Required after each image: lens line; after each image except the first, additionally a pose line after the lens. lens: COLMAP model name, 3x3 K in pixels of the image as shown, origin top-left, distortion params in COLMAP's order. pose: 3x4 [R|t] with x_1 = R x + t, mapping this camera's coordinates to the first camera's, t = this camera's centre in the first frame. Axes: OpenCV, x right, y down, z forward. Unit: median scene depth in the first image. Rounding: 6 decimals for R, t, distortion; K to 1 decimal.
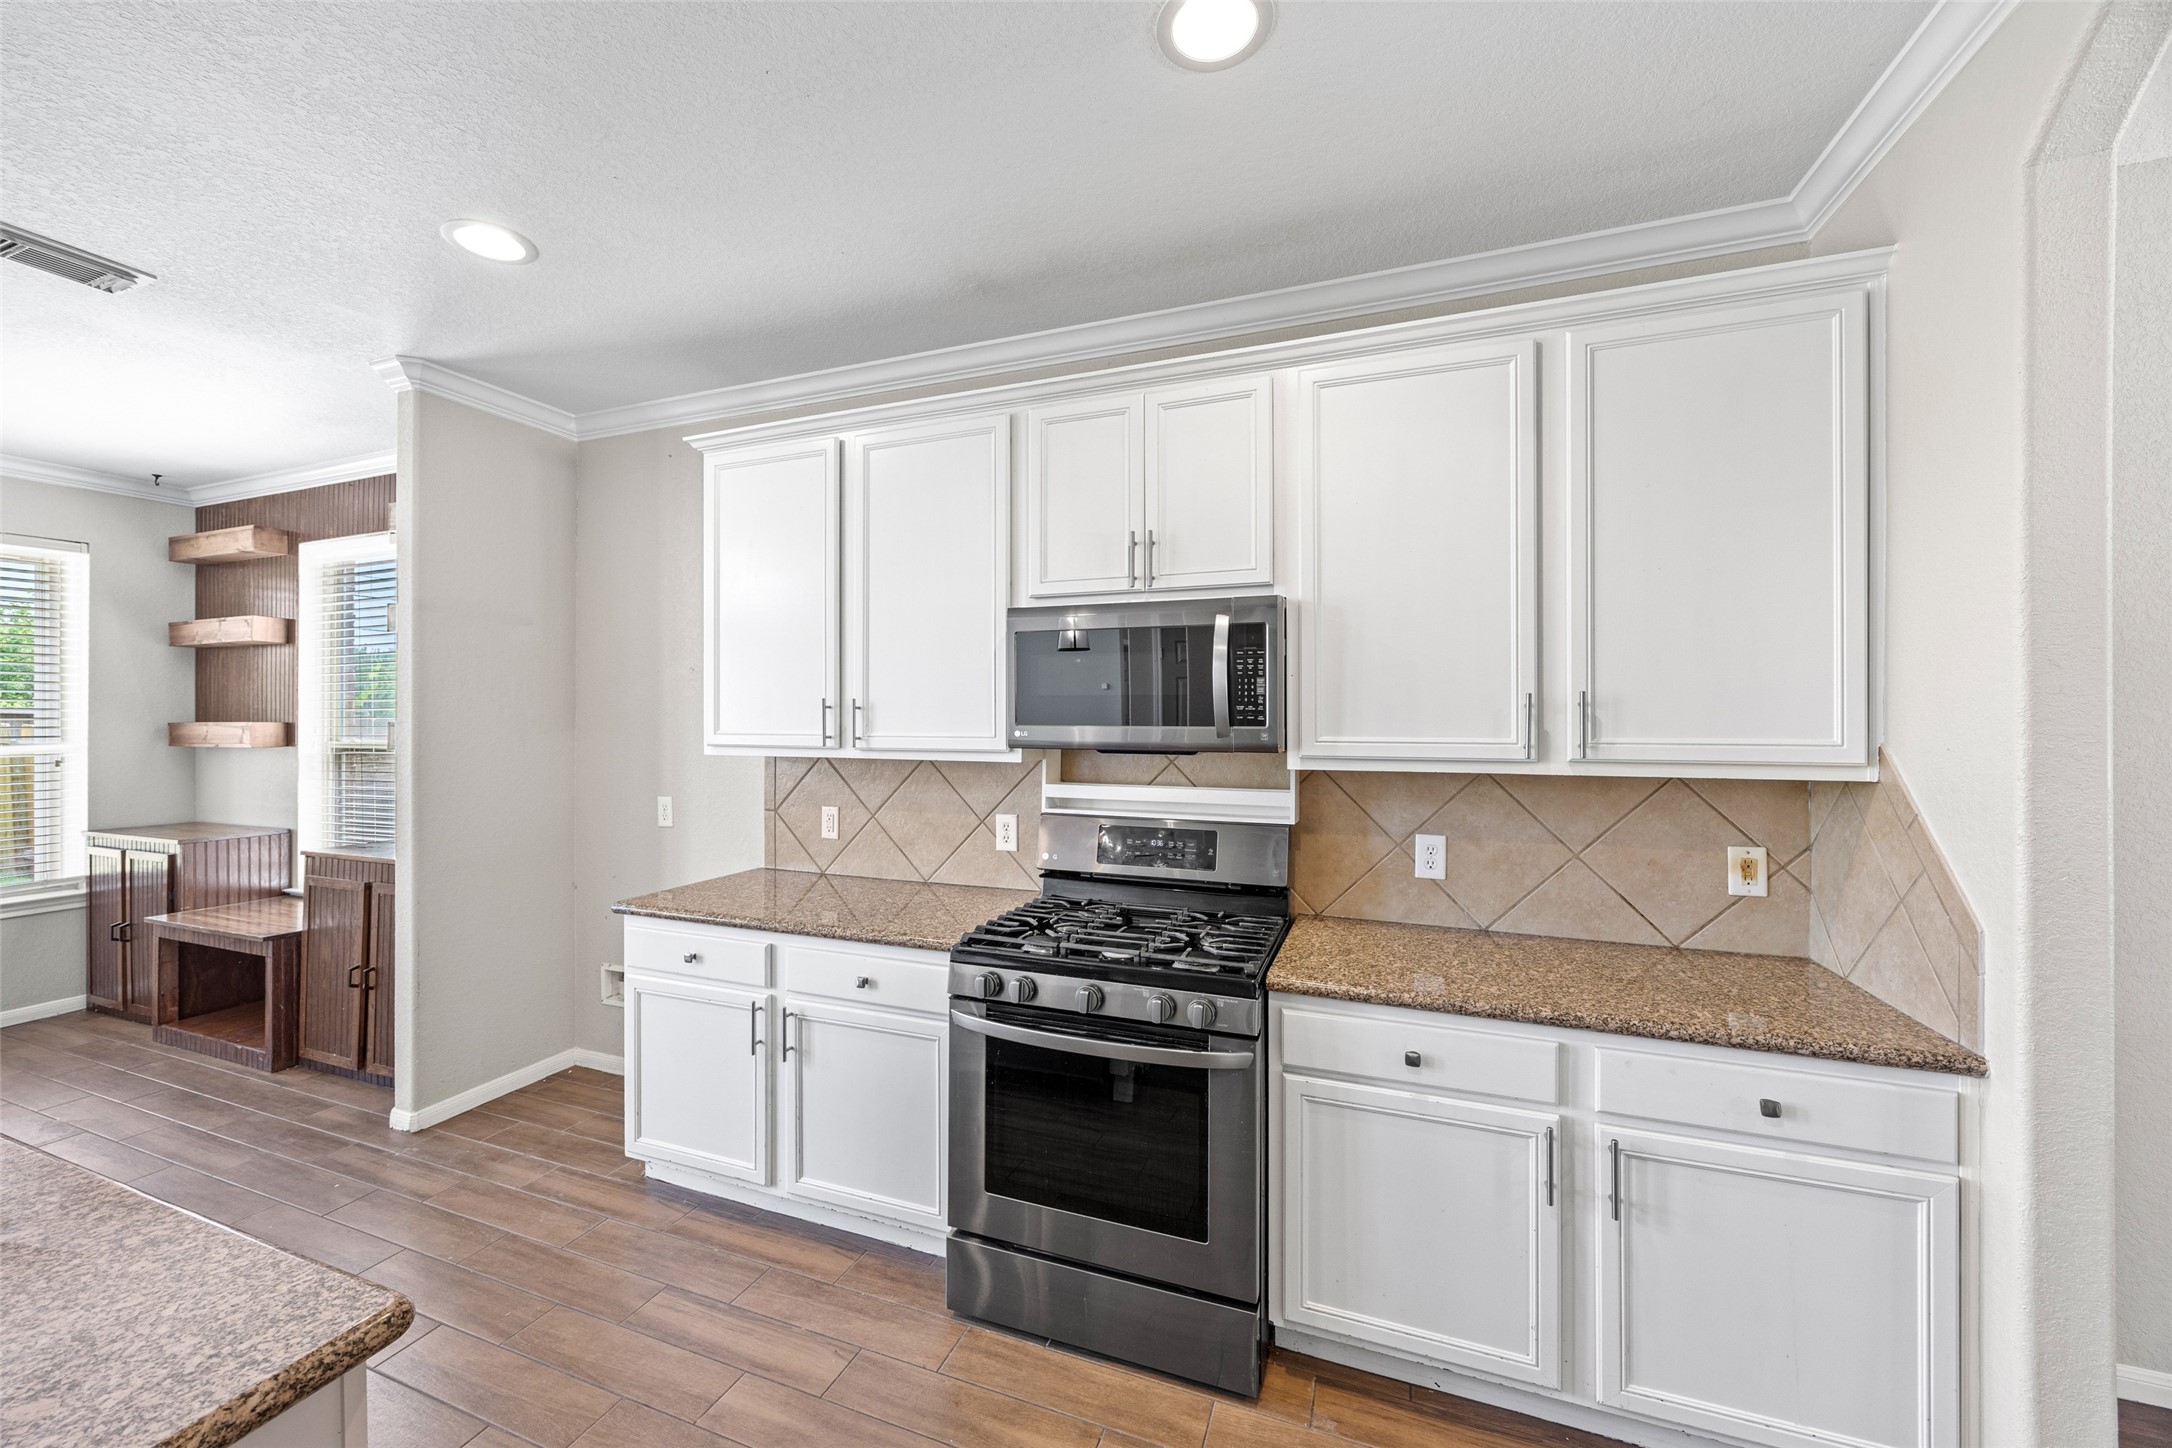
lens RADIAL K [[827.4, 0, 1080.2], [0, 827.4, 702.3], [0, 0, 1]] dist [-0.014029, -0.000145]
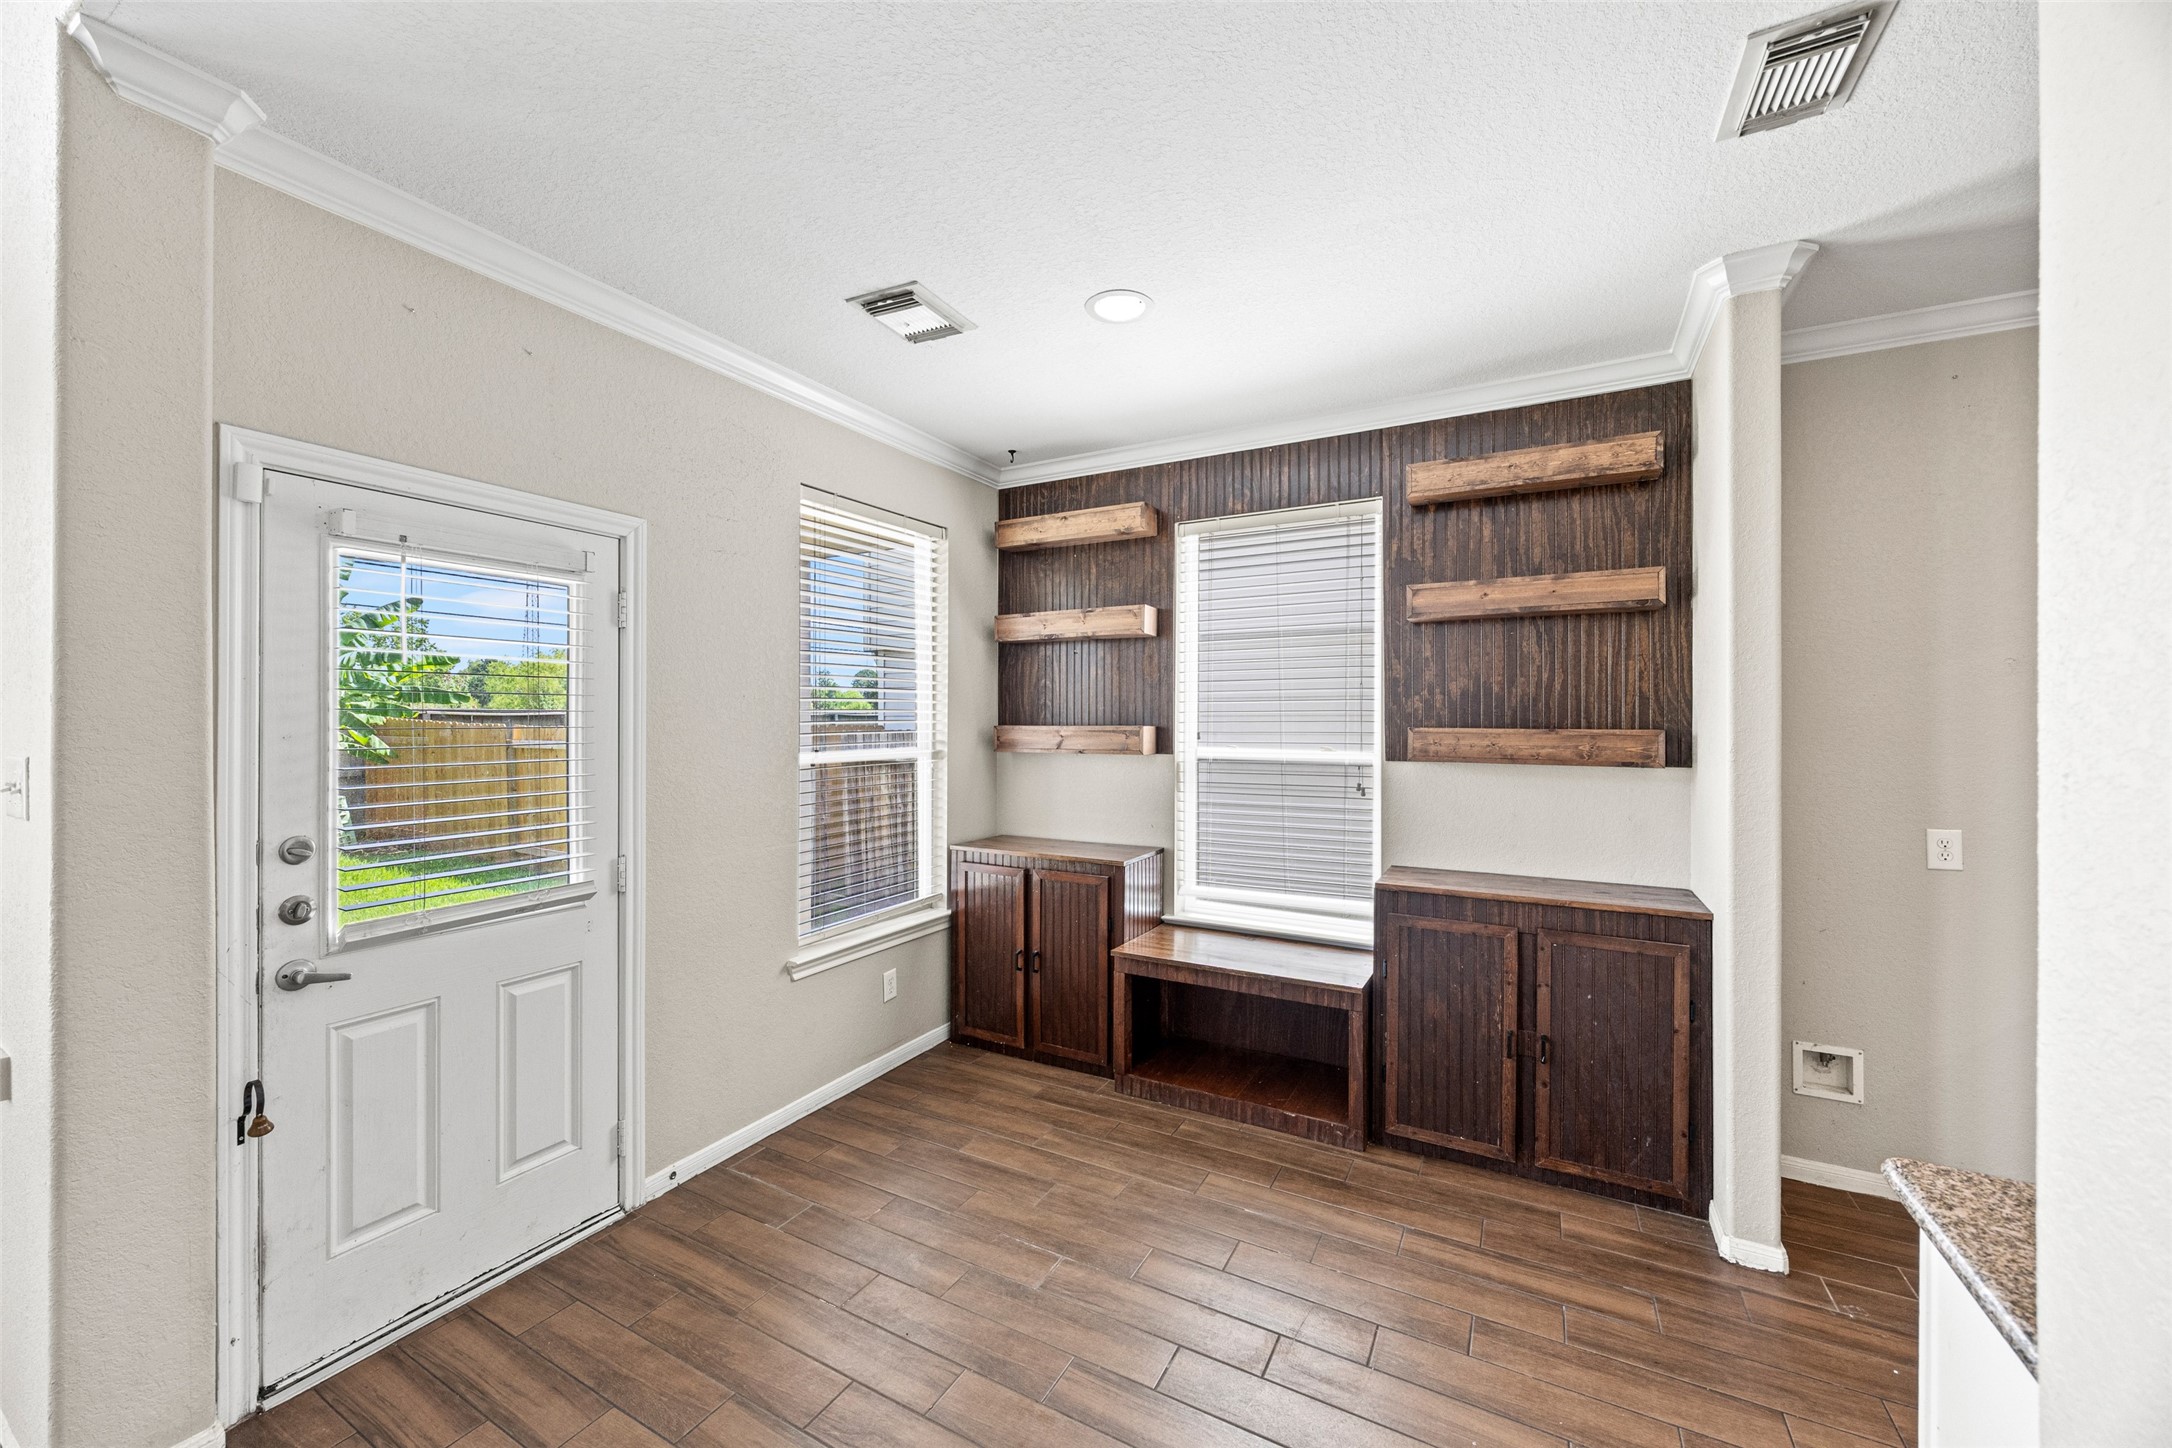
lens RADIAL K [[836.7, 0, 1078.1], [0, 836.7, 708.7], [0, 0, 1]] dist [-0.002149, -0.000111]
pose [[0.988189, 0.001165, -0.153237, -0.942700], [-0.000129, 0.999977, 0.006775, -0.001042], [0.153241, -0.006676, 0.988166, 0.096655]]
